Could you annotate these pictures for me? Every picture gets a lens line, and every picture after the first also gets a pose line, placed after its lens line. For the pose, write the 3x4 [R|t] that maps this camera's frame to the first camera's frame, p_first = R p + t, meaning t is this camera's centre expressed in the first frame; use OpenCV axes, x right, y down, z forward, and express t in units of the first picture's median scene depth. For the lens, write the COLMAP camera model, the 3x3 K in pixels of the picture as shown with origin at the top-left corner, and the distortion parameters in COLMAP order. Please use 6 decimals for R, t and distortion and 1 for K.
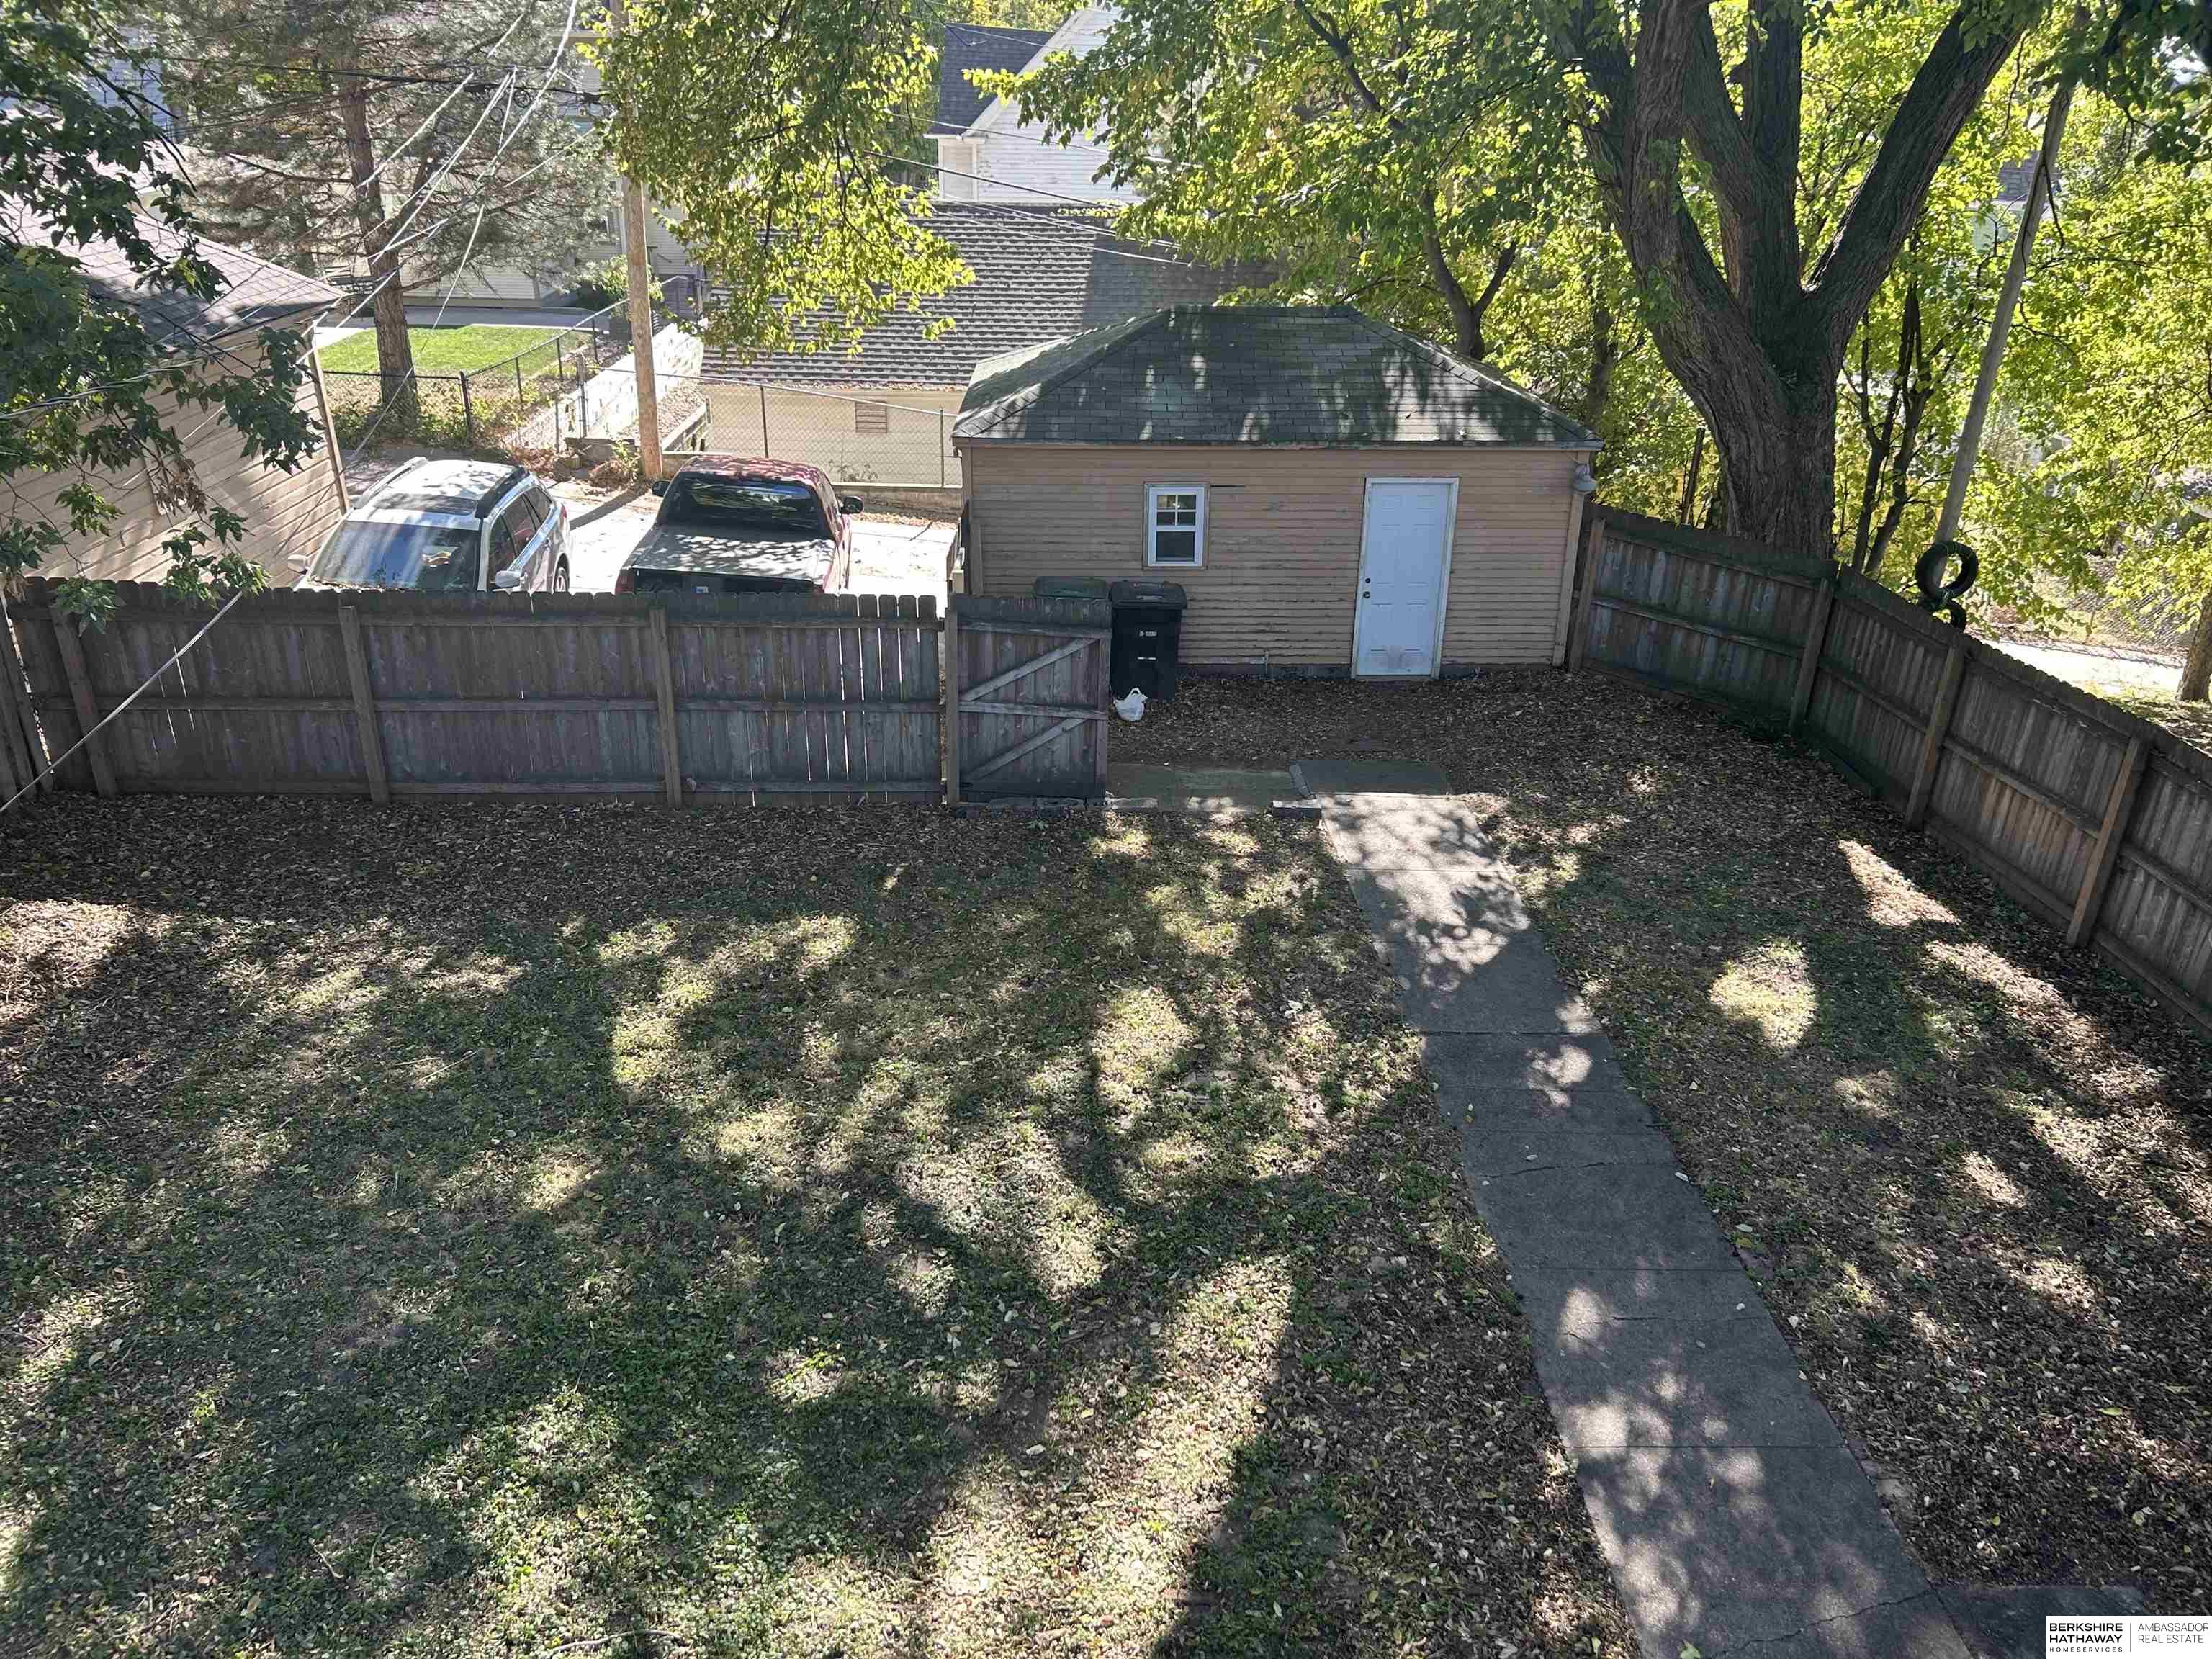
lens RADIAL K [[1654.1, 0, 1102.5], [0, 1654.1, 831.2], [0, 0, 1]] dist [0.065396, -0.070595]
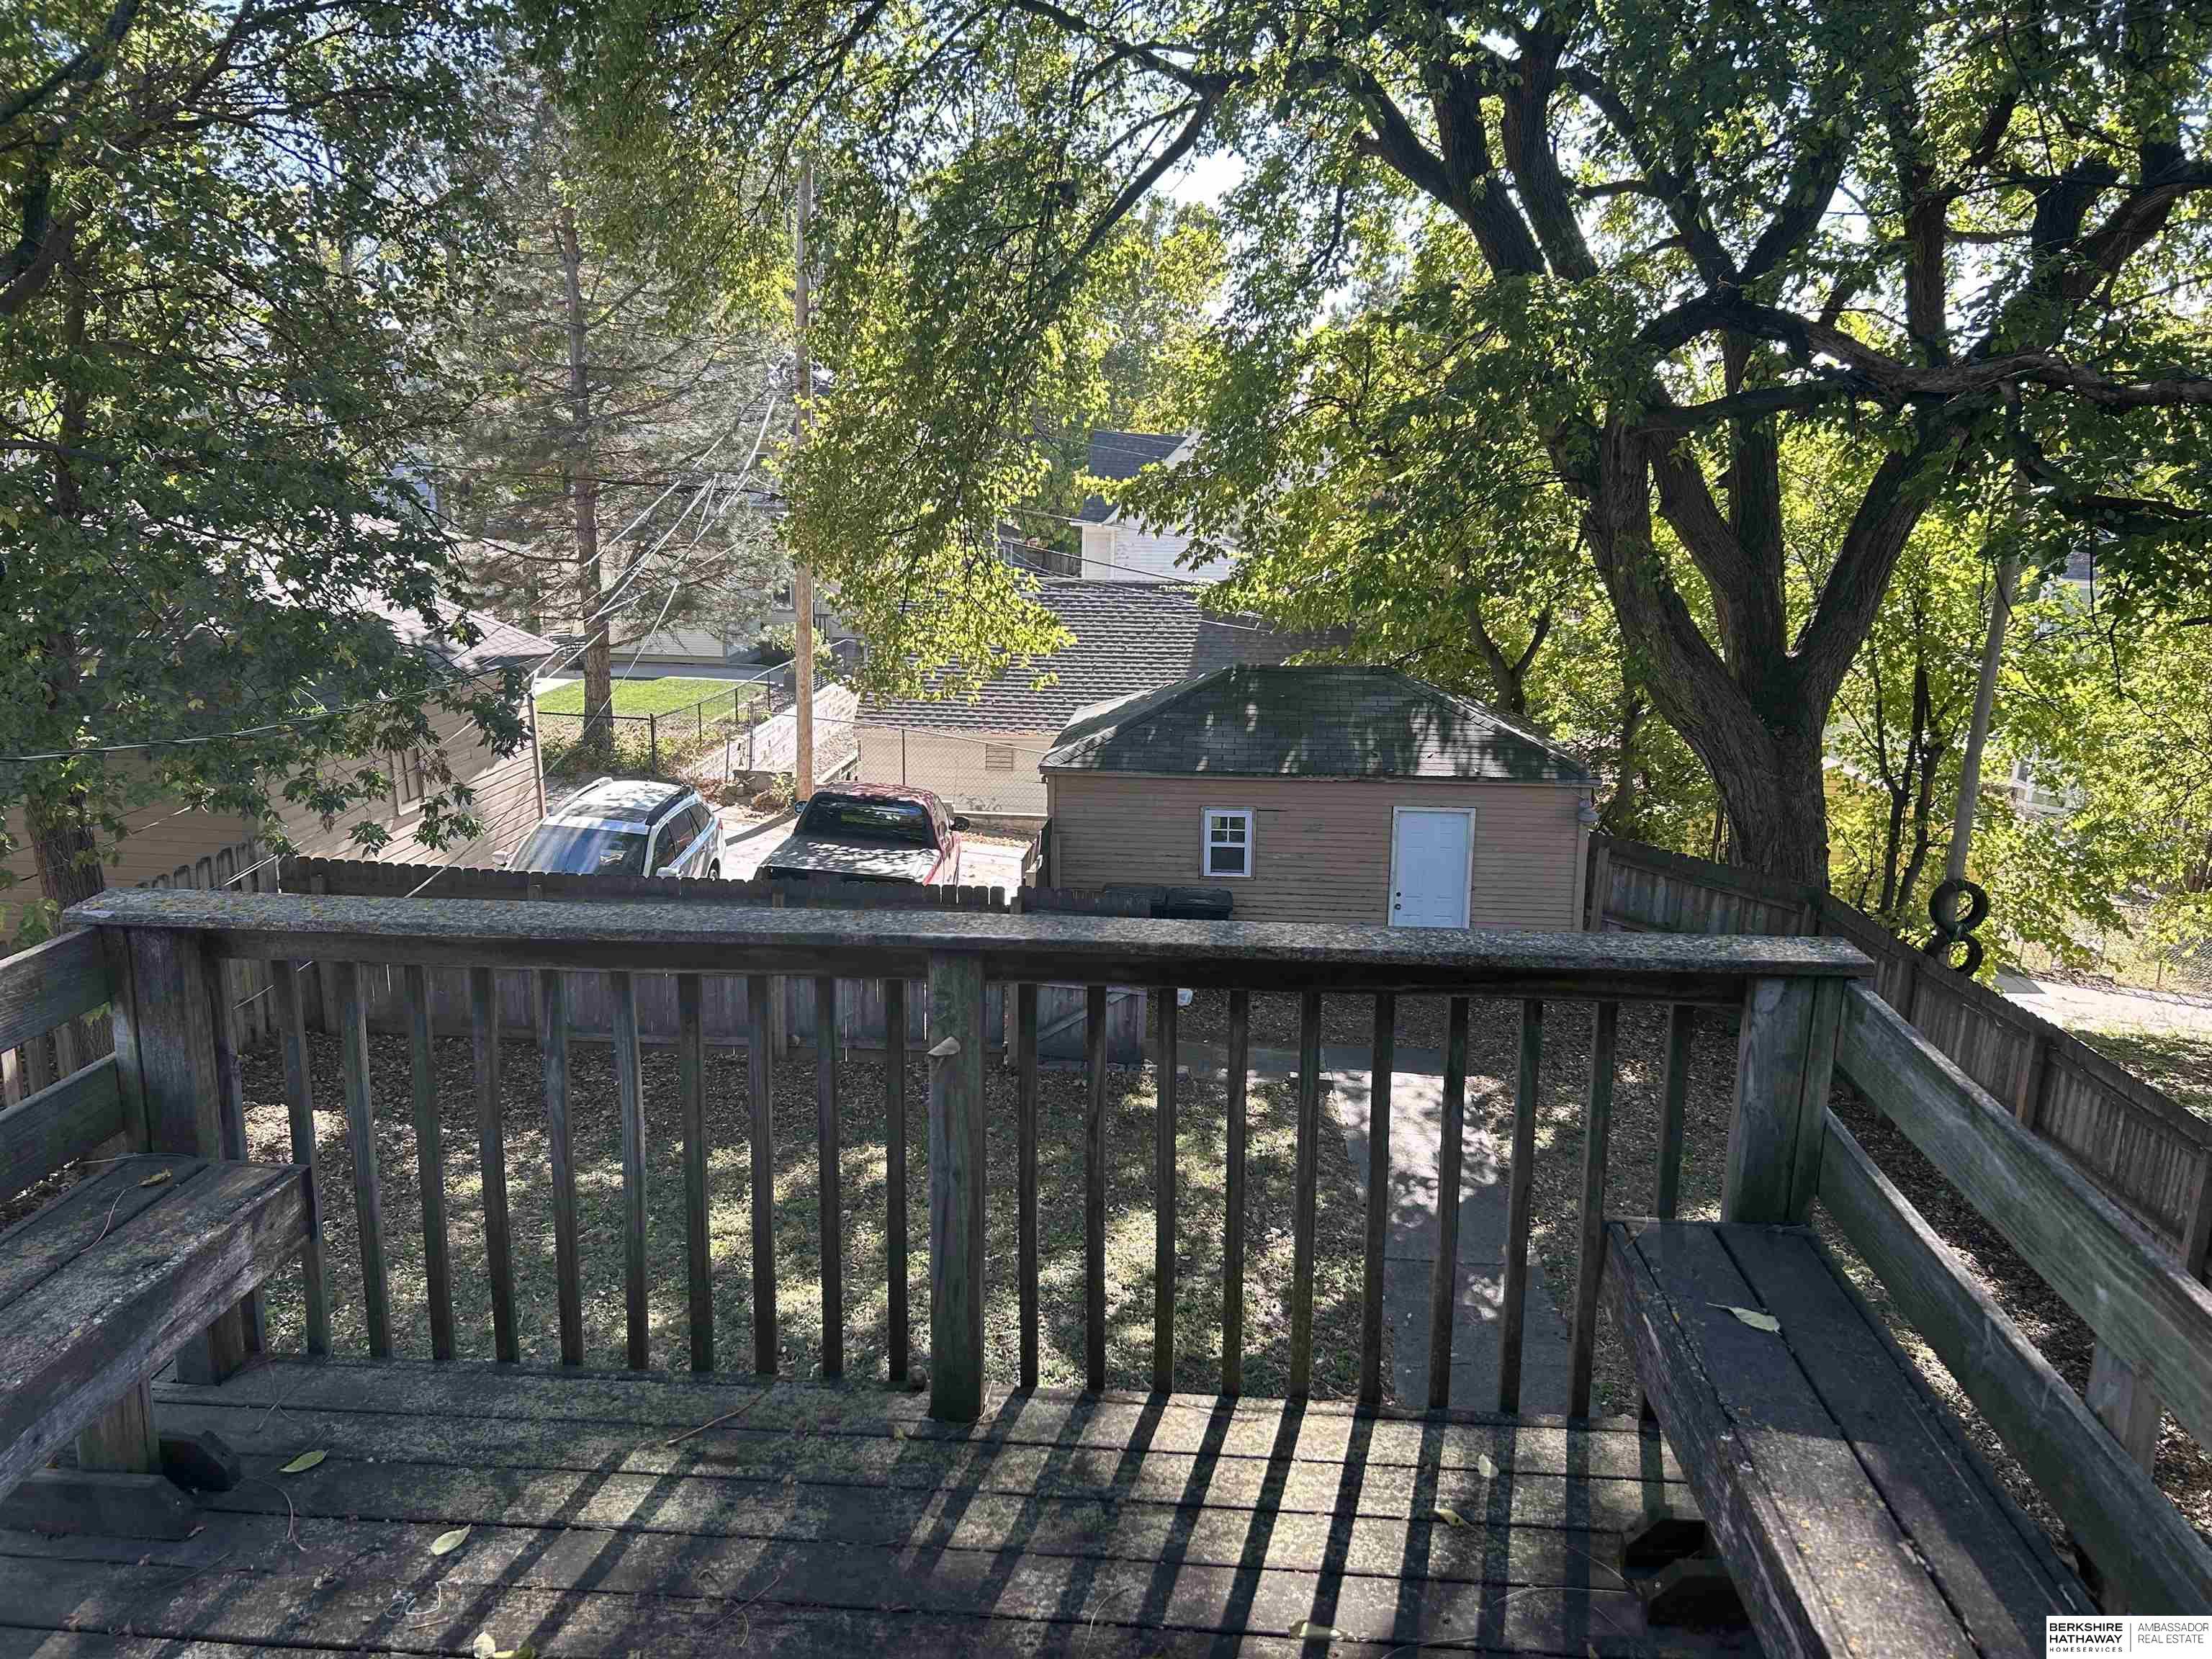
lens RADIAL K [[1958.9, 0, 1190.2], [0, 1958.9, 886.2], [0, 0, 1]] dist [0.174258, -0.453076]
pose [[0.994287, 0.020849, -0.104685, 0.161521], [-0.041321, 0.979453, -0.197394, 0.117615], [0.098419, 0.200592, 0.974719, -0.337311]]
